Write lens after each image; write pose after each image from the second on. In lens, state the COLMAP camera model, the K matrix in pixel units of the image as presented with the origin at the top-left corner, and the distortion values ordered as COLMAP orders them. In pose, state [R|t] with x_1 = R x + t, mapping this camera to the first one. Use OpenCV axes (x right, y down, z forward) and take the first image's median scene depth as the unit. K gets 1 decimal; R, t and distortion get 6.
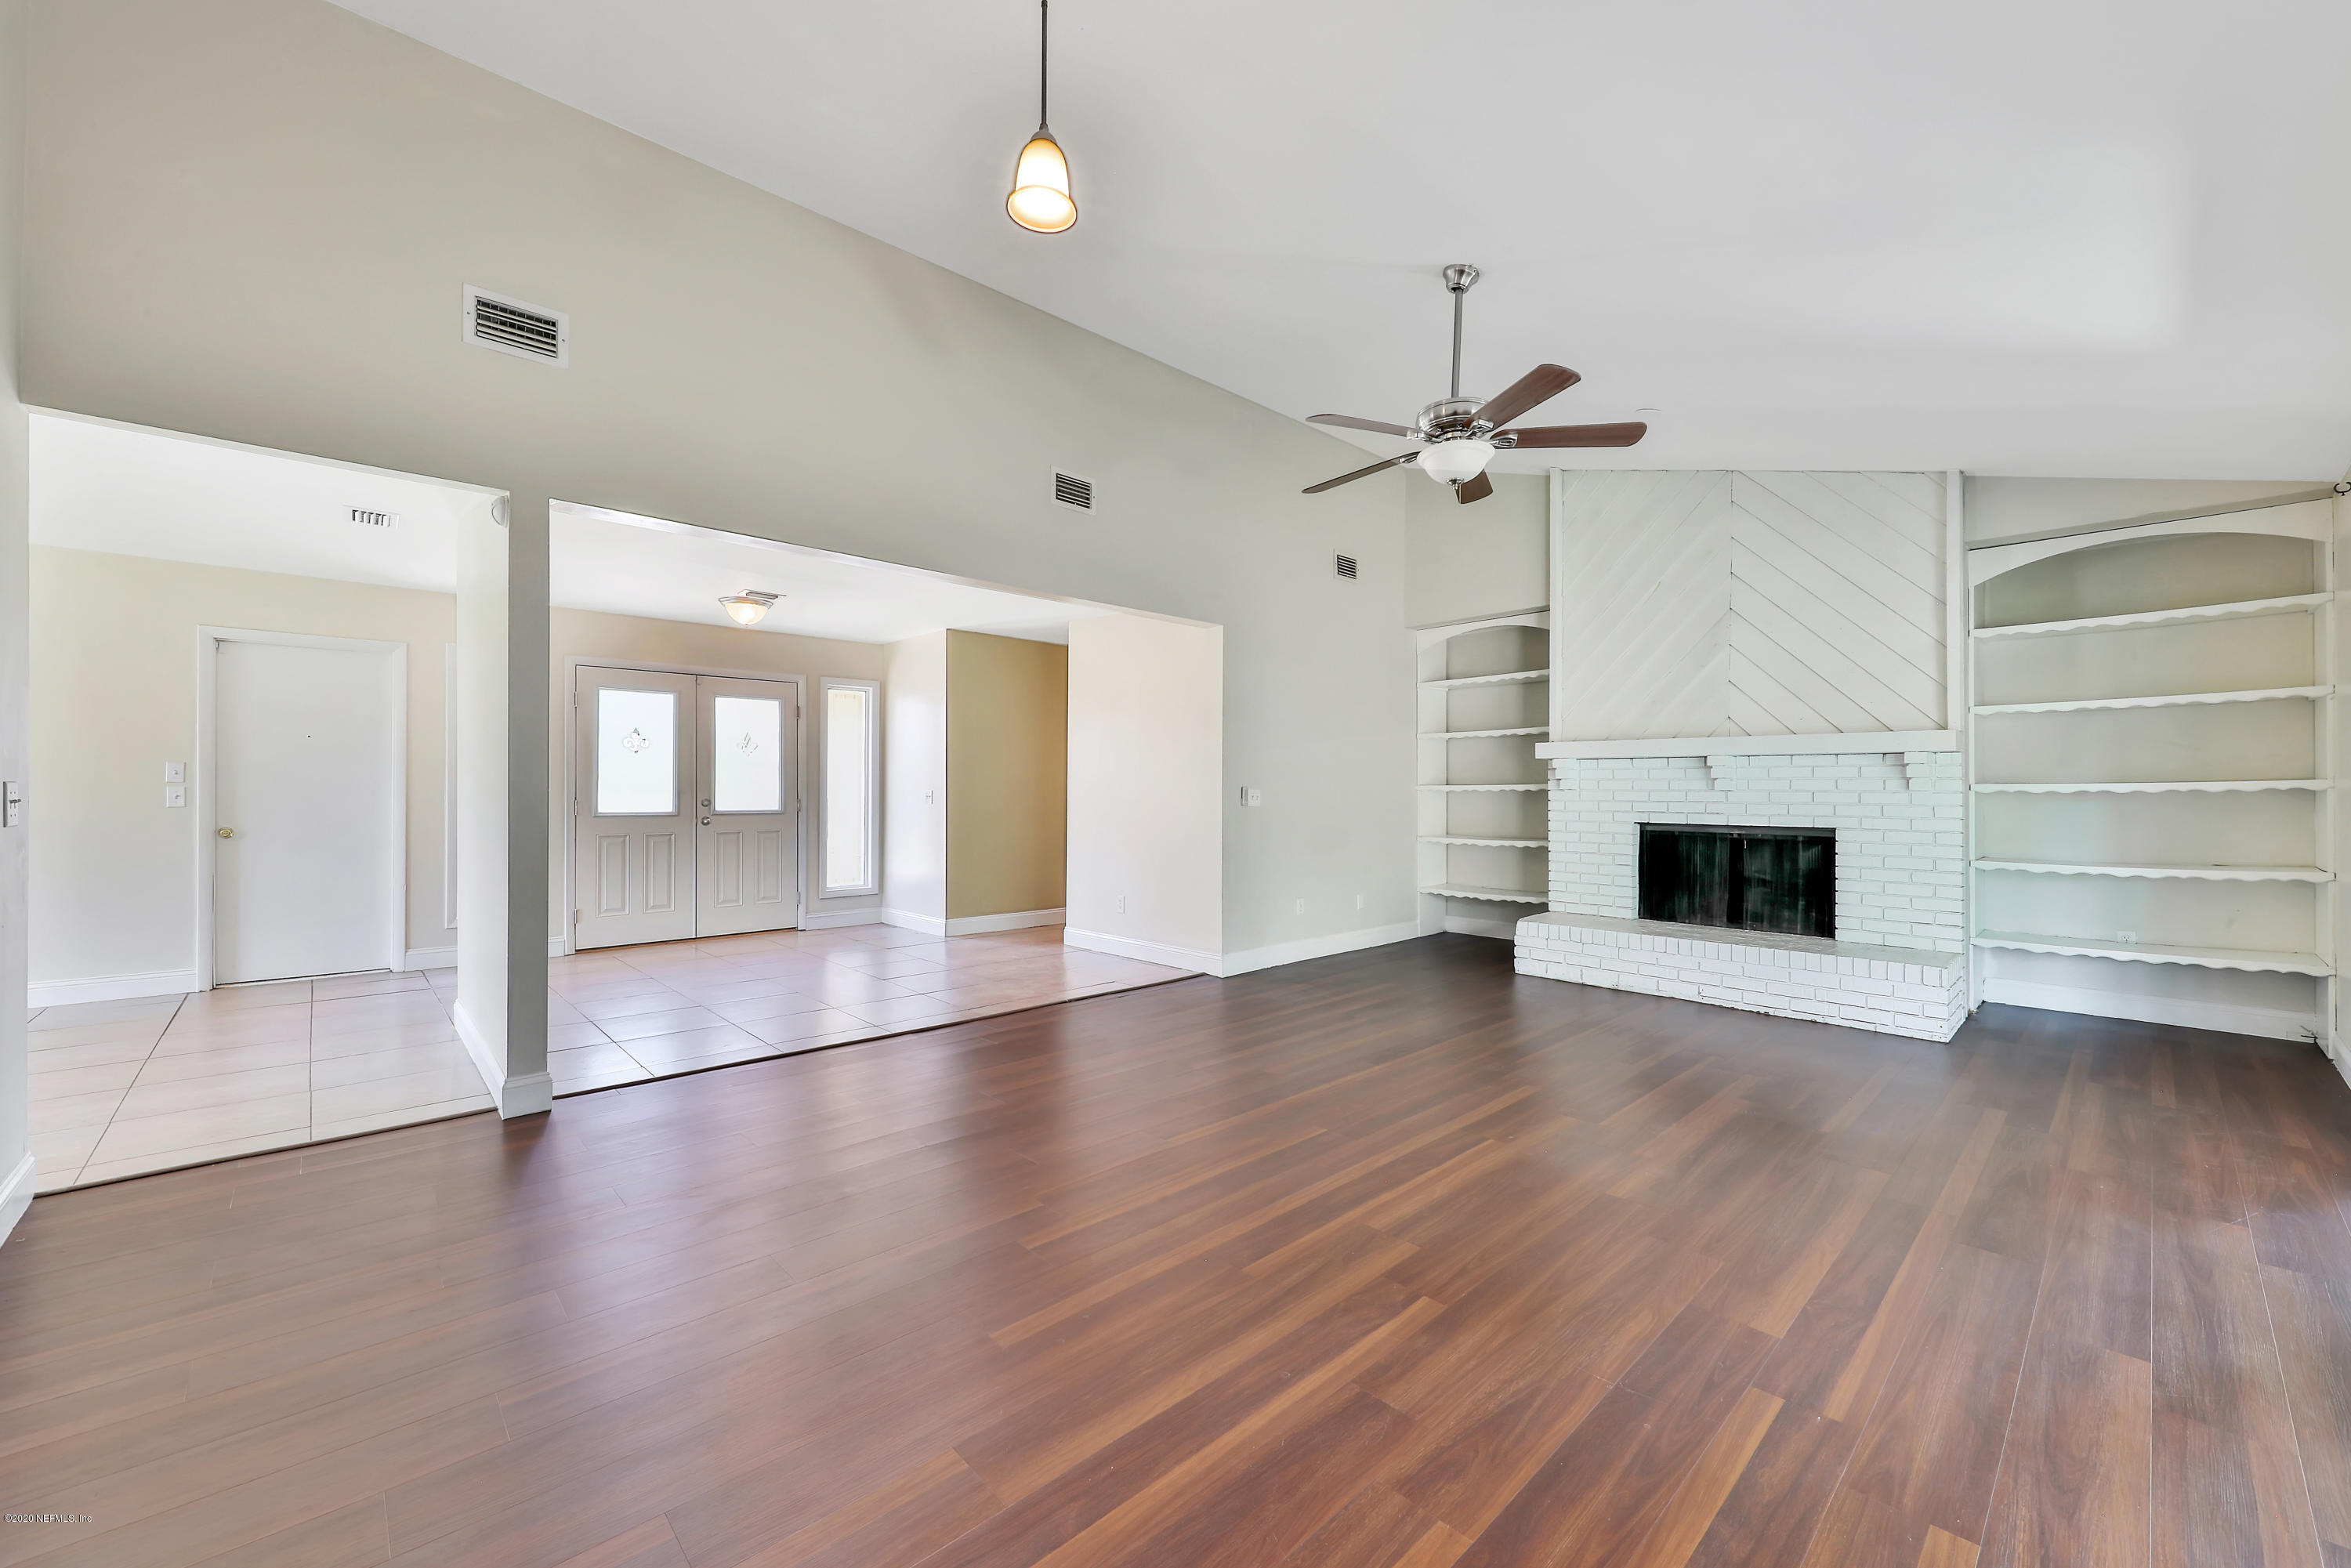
lens RADIAL K [[912.5, 0, 1176.1], [0, 912.5, 791.4], [0, 0, 1]] dist [-0.000471, -0.000081]
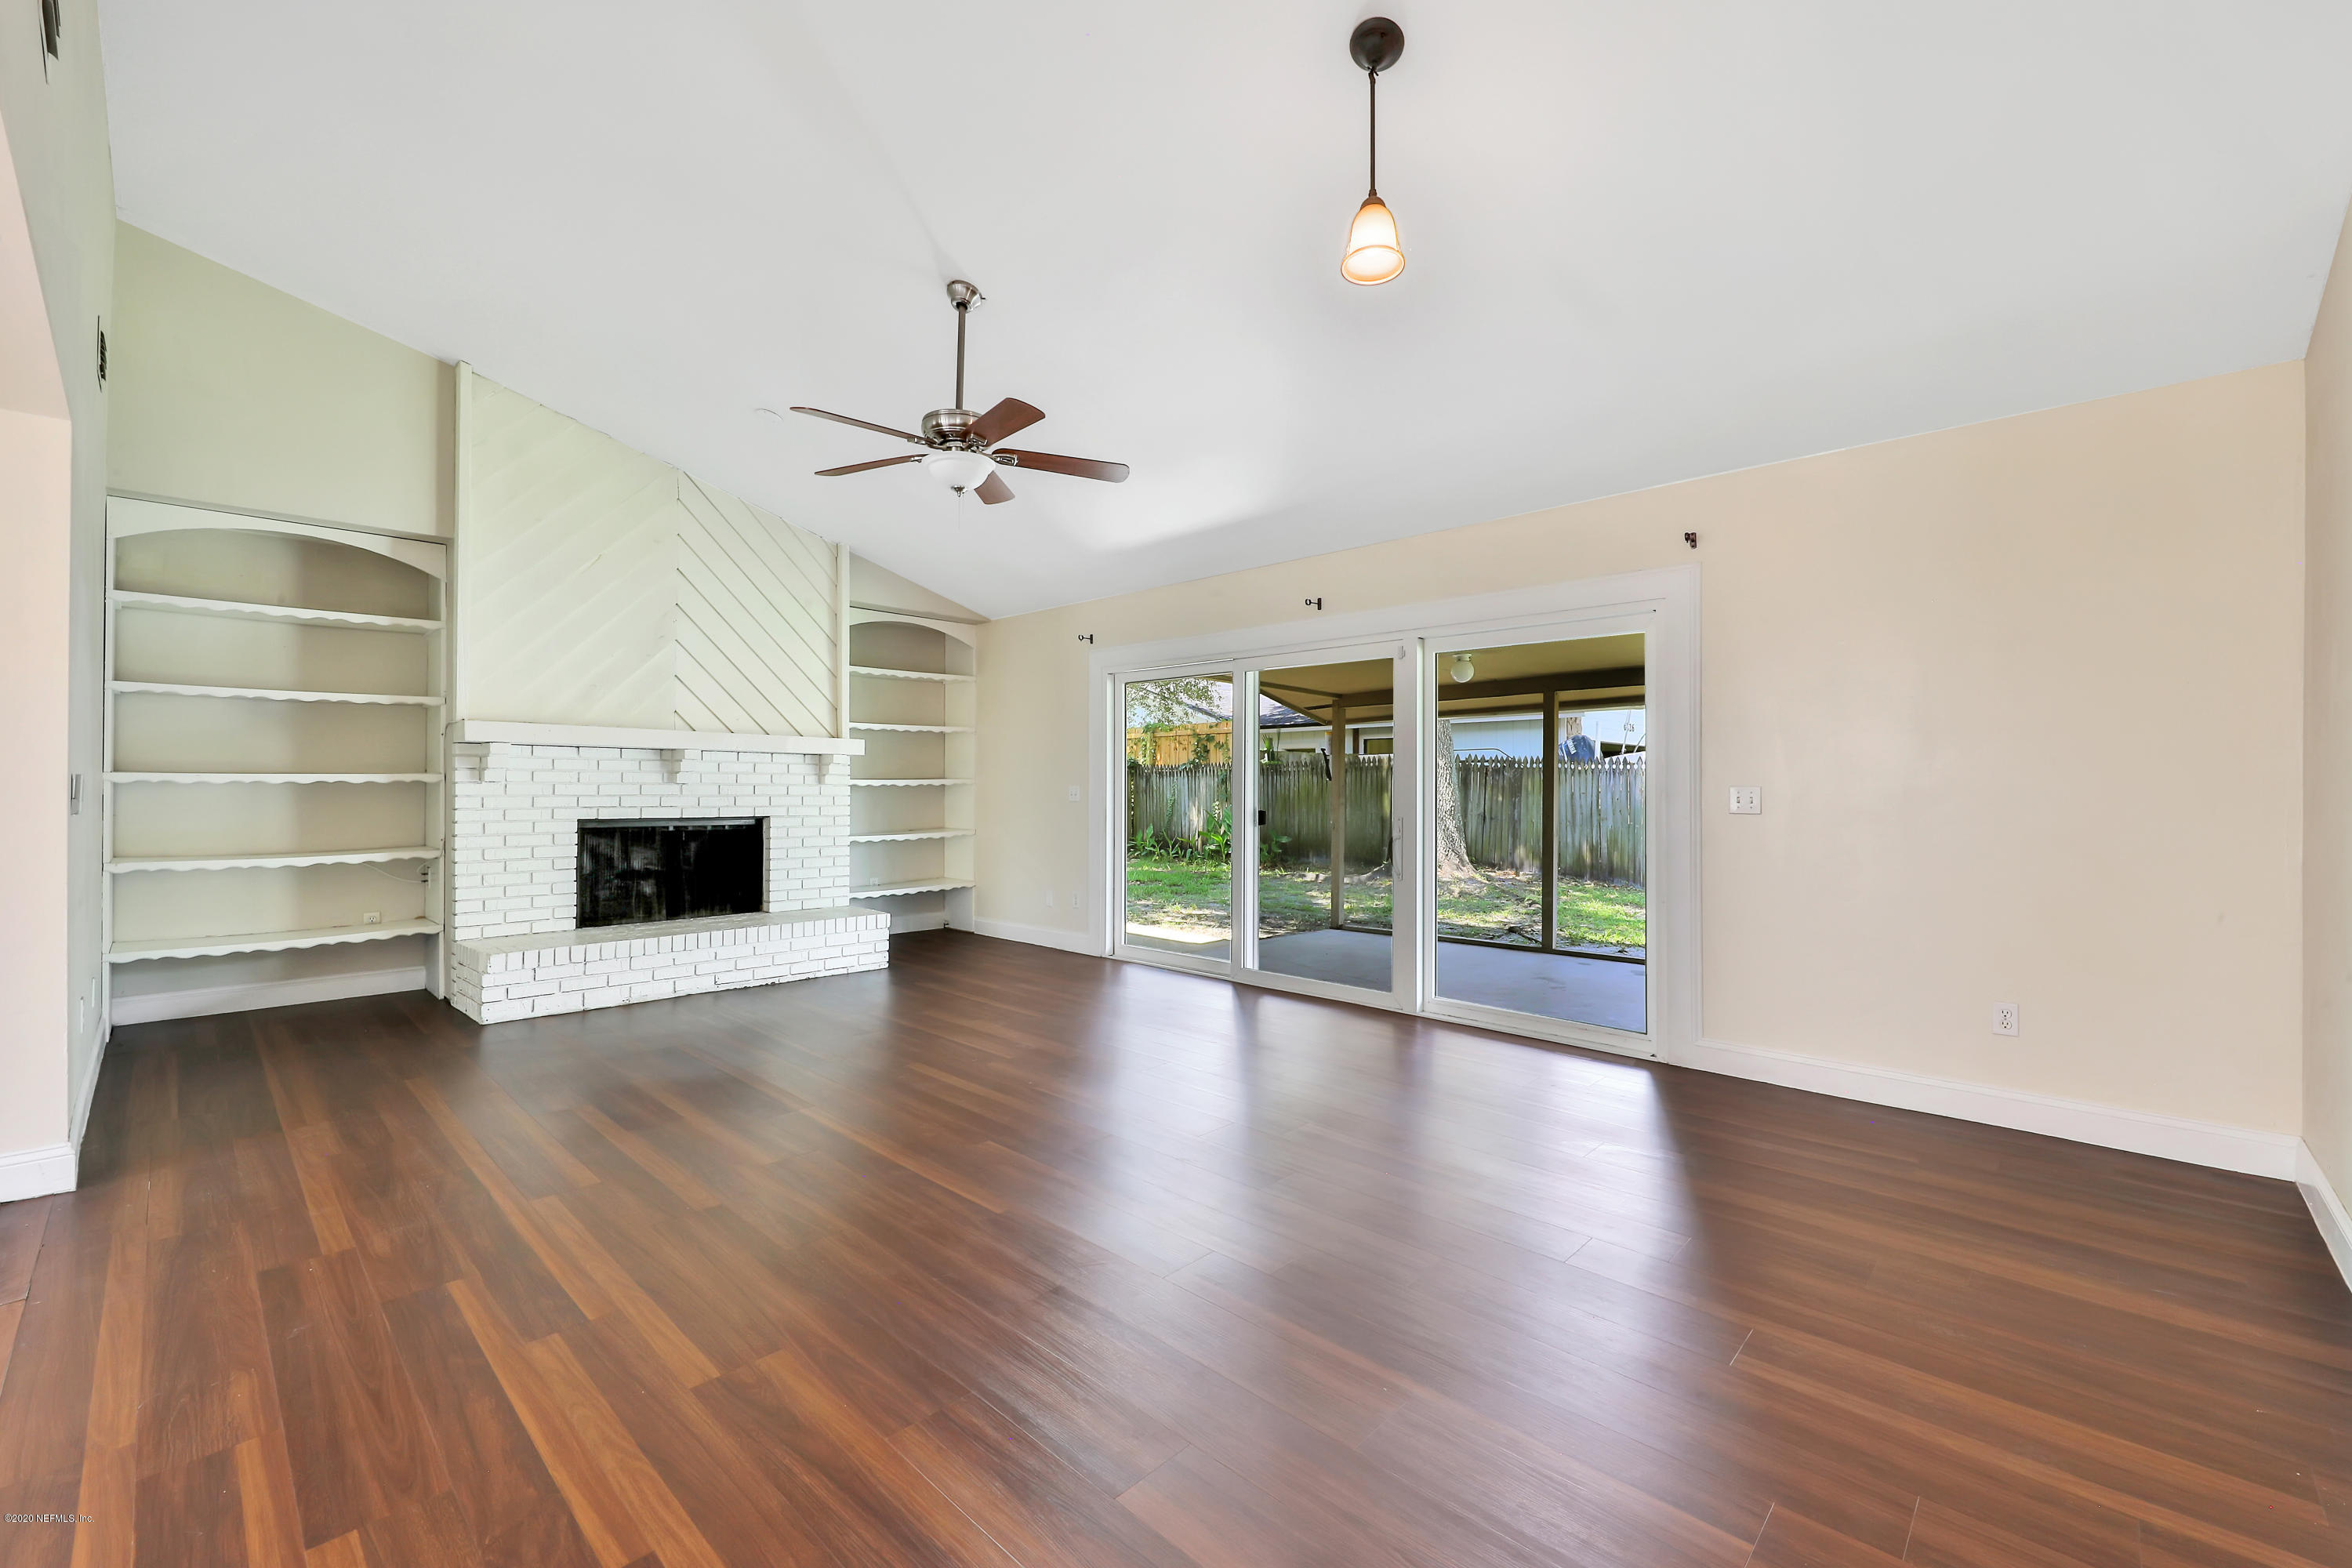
lens RADIAL K [[943.7, 0, 1189.0], [0, 943.7, 787.6], [0, 0, 1]] dist [-0.001325, -0.000114]
pose [[-0.060376, -0.002778, 0.998172, -0.469319], [-0.003261, 0.999991, 0.002585, -0.001183], [-0.998170, -0.003099, -0.060384, 0.491890]]
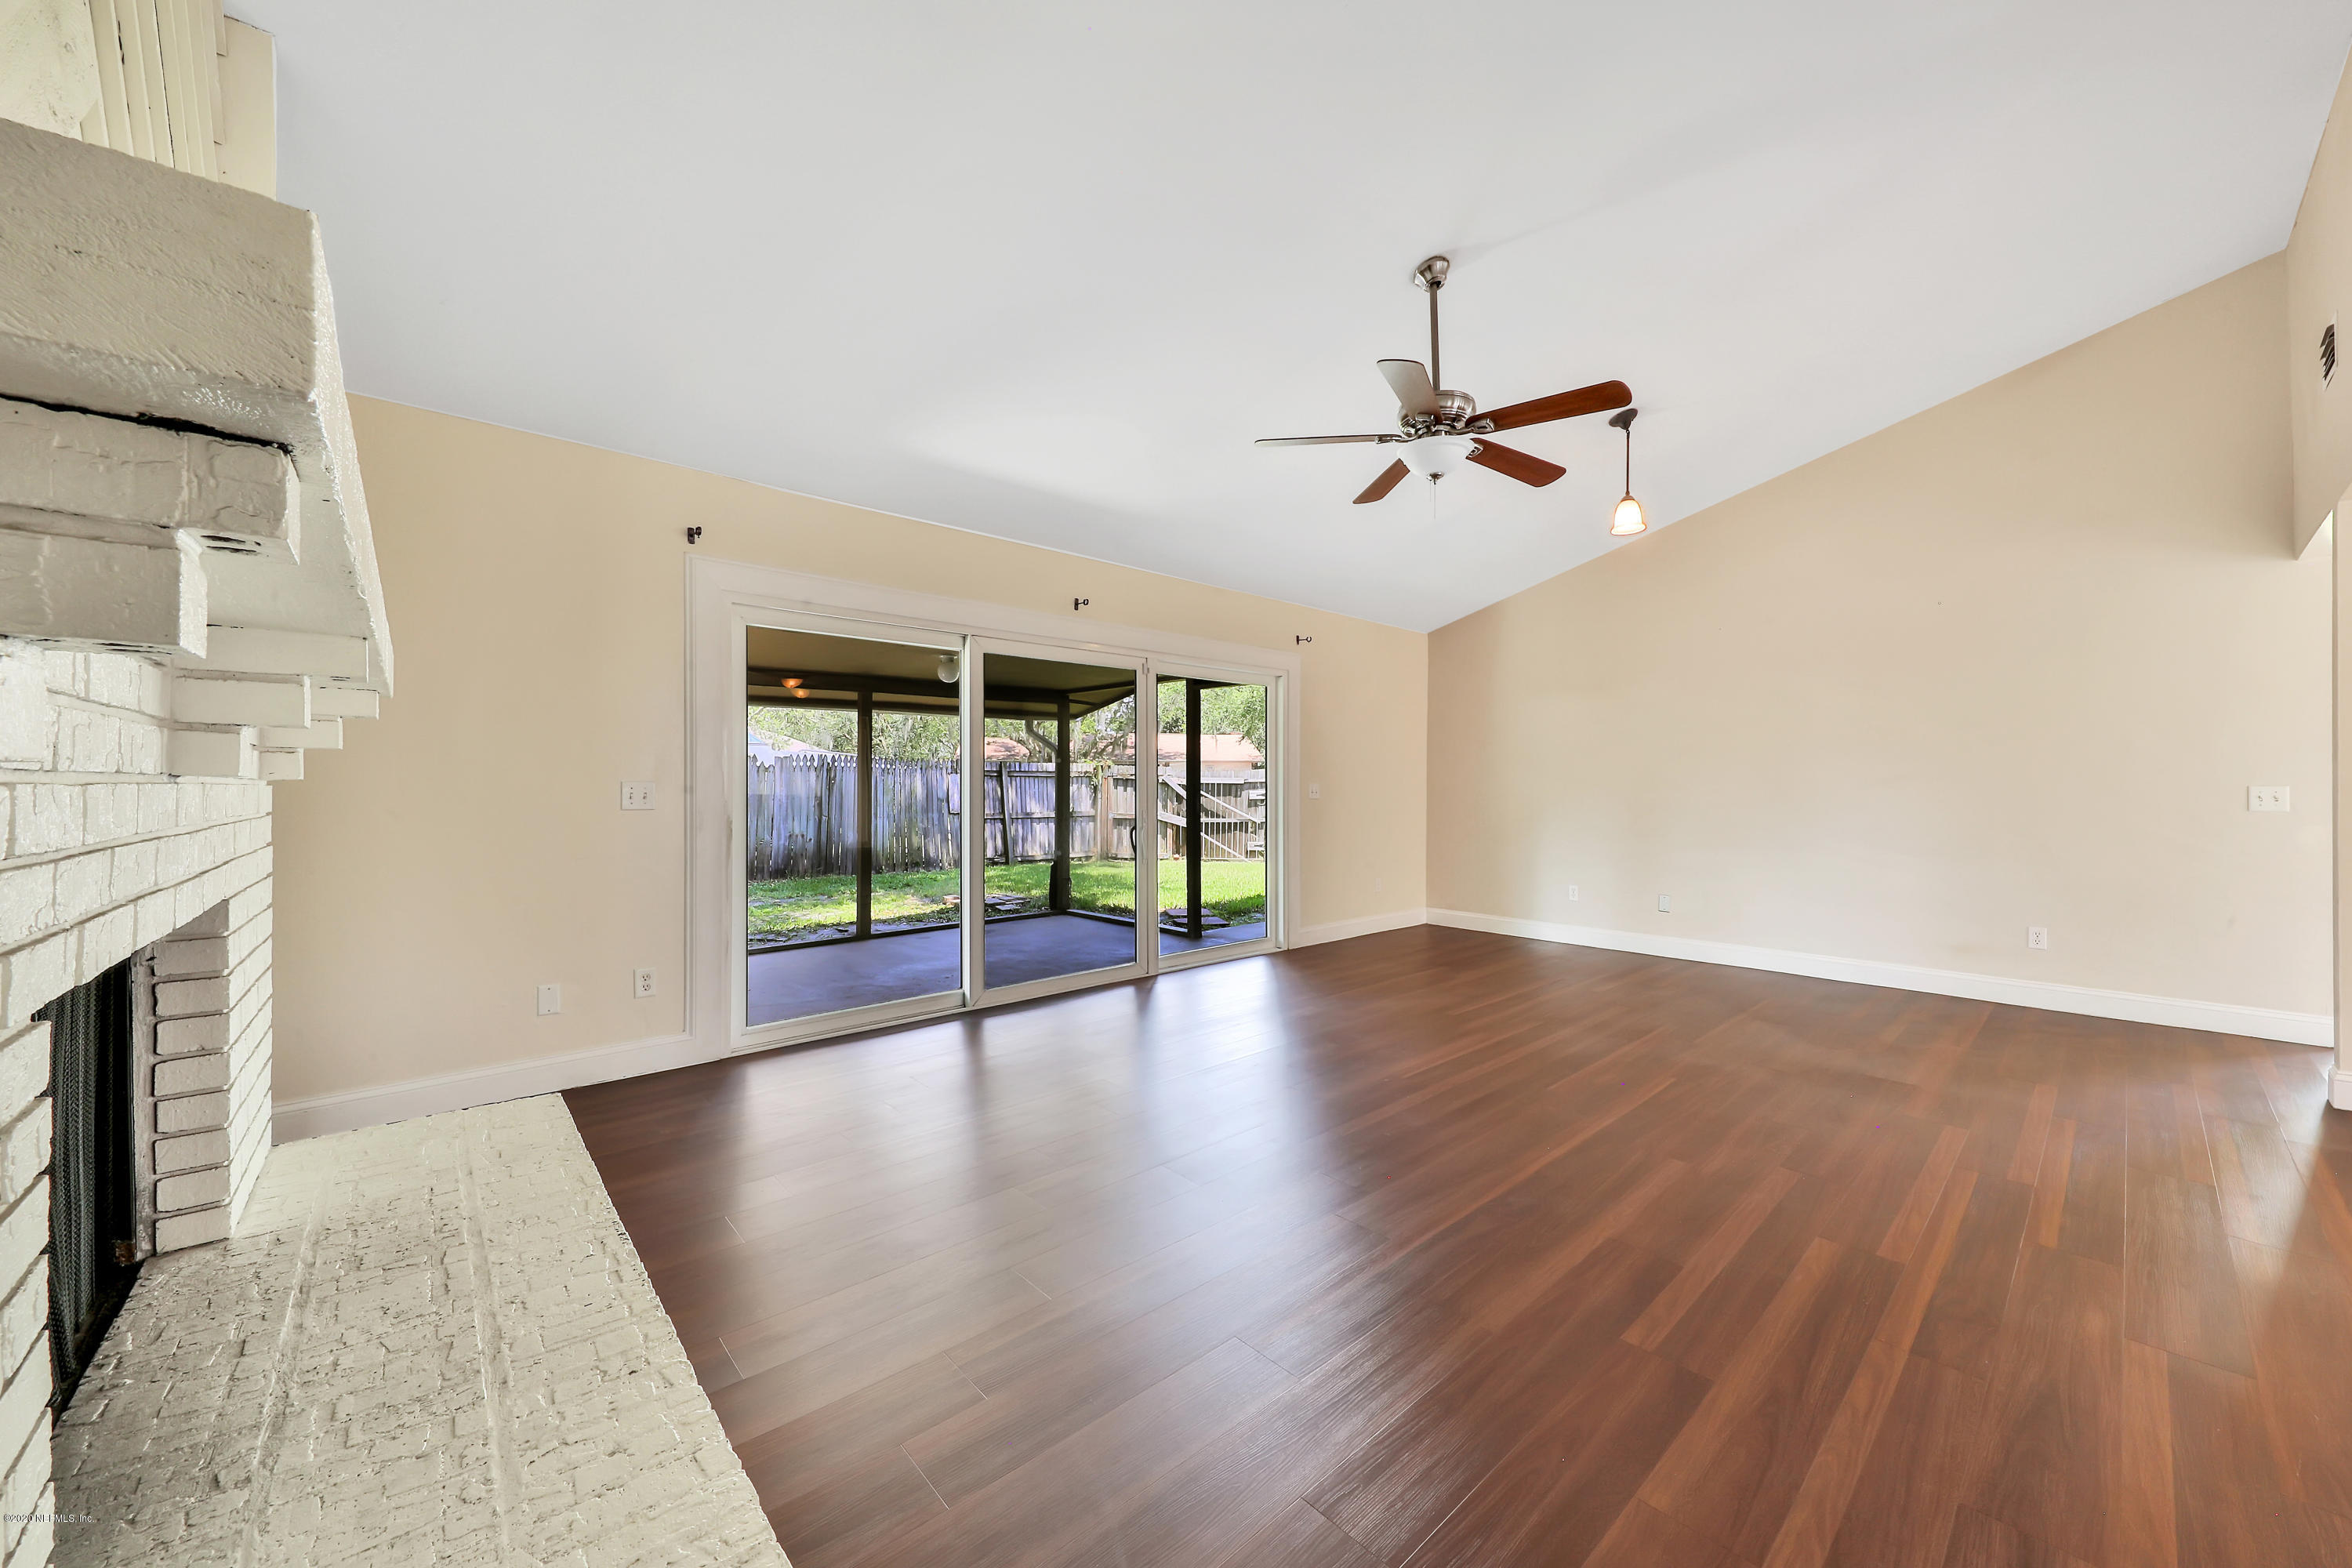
lens RADIAL K [[868.9, 0, 1176.0], [0, 868.9, 784.0], [0, 0, 1]] dist [-0.002000, -0.000165]
pose [[-0.999709, -0.005286, 0.023555, 0.360287], [-0.005236, 0.999984, 0.002189, -0.002268], [-0.023566, 0.002065, -0.999720, 1.203316]]
